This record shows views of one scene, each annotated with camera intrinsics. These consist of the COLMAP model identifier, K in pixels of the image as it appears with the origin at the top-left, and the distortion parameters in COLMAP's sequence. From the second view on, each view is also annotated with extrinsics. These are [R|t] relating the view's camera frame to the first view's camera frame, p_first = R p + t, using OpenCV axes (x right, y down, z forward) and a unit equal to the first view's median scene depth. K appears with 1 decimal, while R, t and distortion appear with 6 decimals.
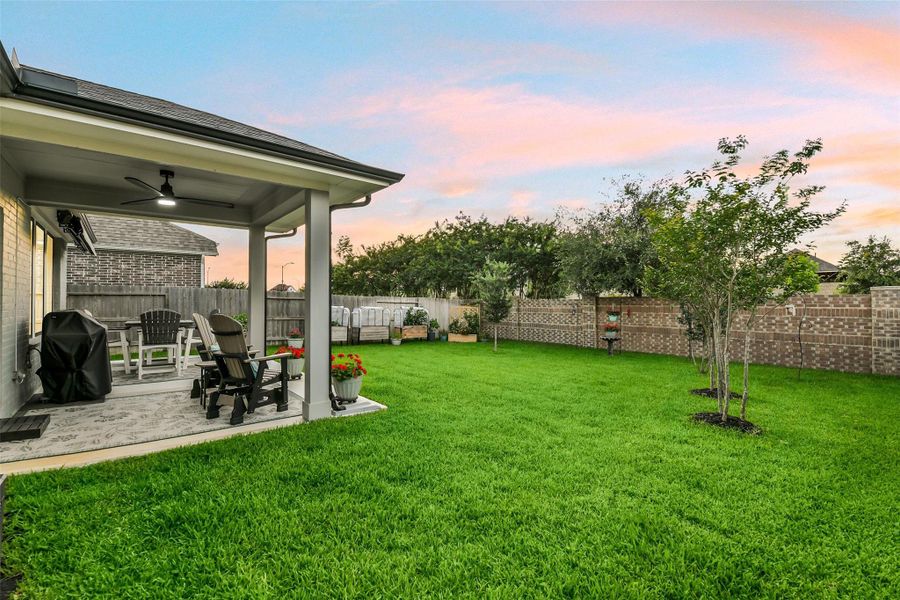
lens RADIAL K [[383.5, 0, 446.8], [0, 383.5, 296.4], [0, 0, 1]] dist [-0.001172, -0.009194]
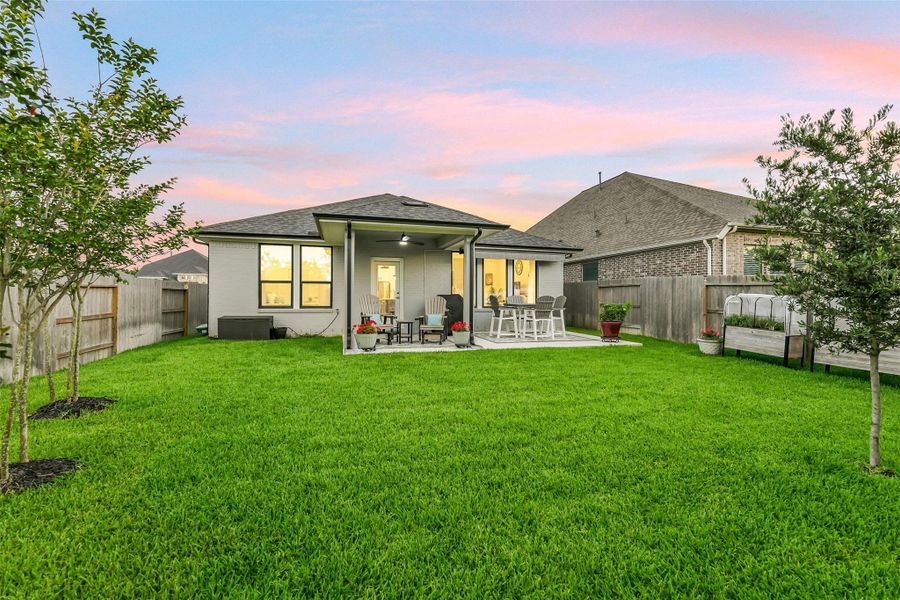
lens RADIAL K [[385.5, 0, 452.1], [0, 385.5, 297.6], [0, 0, 1]] dist [0.001436, -0.008979]
pose [[-0.399375, -0.000404, -0.916787, 0.516051], [0.010574, 0.999931, -0.005047, 0.032382], [0.916727, -0.011709, -0.399344, 0.950056]]
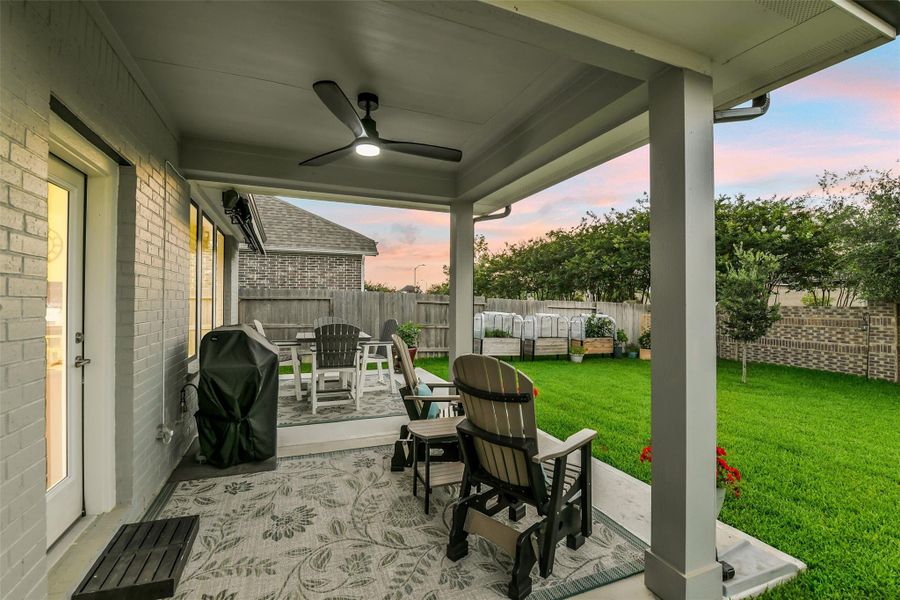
lens RADIAL K [[385.5, 0, 452.1], [0, 385.5, 297.6], [0, 0, 1]] dist [0.001436, -0.008979]
pose [[0.957060, 0.002889, -0.289877, -0.198457], [-0.002591, 0.999996, 0.001409, -0.010042], [0.289879, -0.000597, 0.957063, 0.214476]]
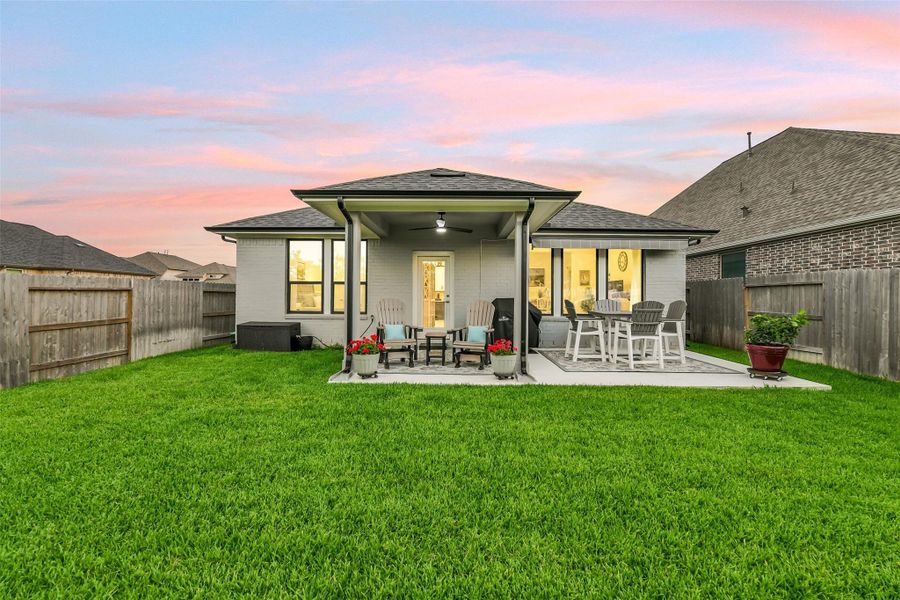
lens RADIAL K [[385.5, 0, 452.1], [0, 385.5, 297.6], [0, 0, 1]] dist [0.001436, -0.008979]
pose [[-0.648001, -0.001674, -0.761637, 0.227547], [0.005862, 0.999957, -0.007184, 0.022662], [0.761617, -0.009120, -0.647964, 0.942595]]
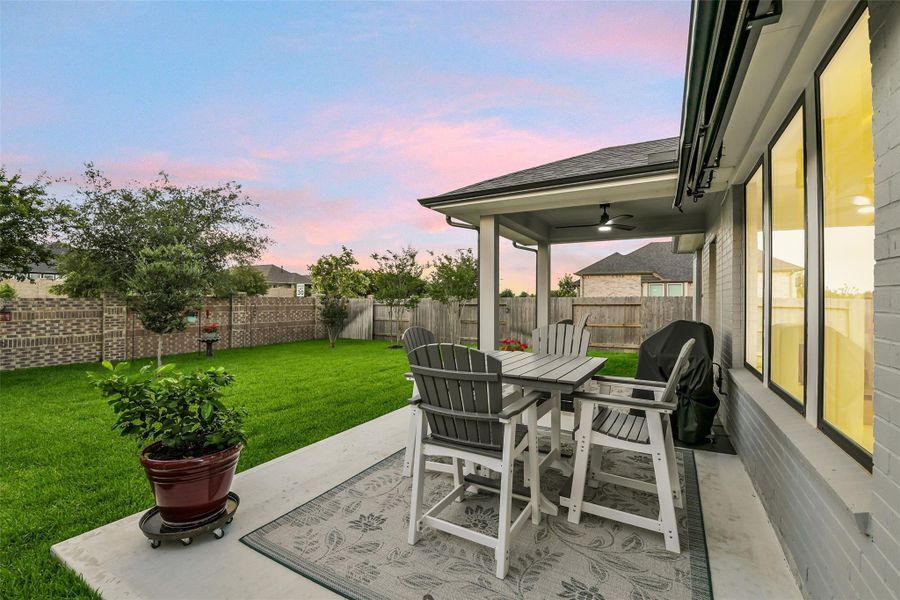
lens RADIAL K [[385.5, 0, 452.1], [0, 385.5, 297.6], [0, 0, 1]] dist [0.001436, -0.008979]
pose [[-0.357001, 0.005275, 0.934089, -0.792332], [-0.017188, 0.999778, -0.012215, 0.005266], [-0.933946, -0.020415, -0.356831, 0.870092]]
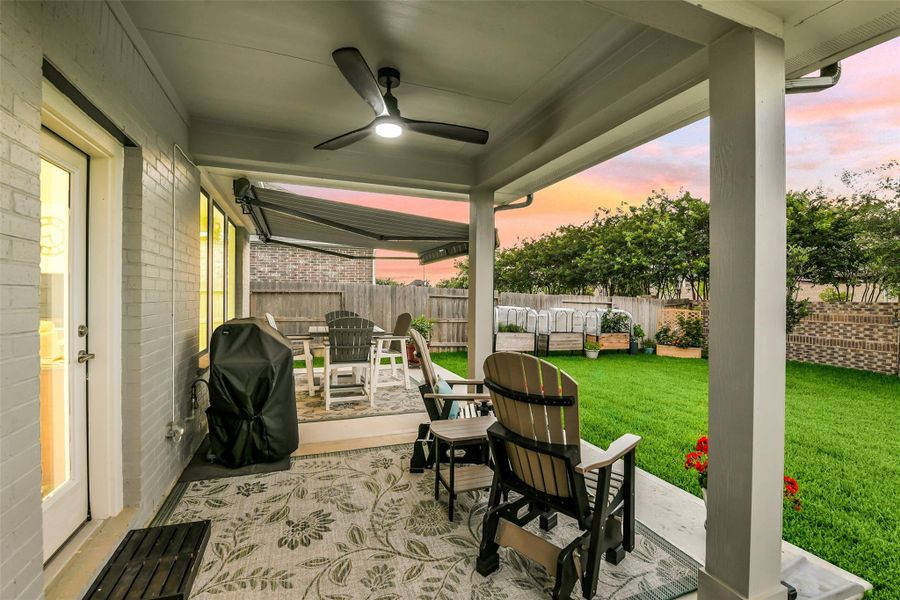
lens RADIAL K [[385.5, 0, 452.1], [0, 385.5, 297.6], [0, 0, 1]] dist [0.001436, -0.008979]
pose [[0.950547, 0.011184, -0.310380, -0.214902], [-0.006428, 0.999846, 0.016343, -0.008616], [0.310515, -0.013540, 0.950472, 0.229029]]
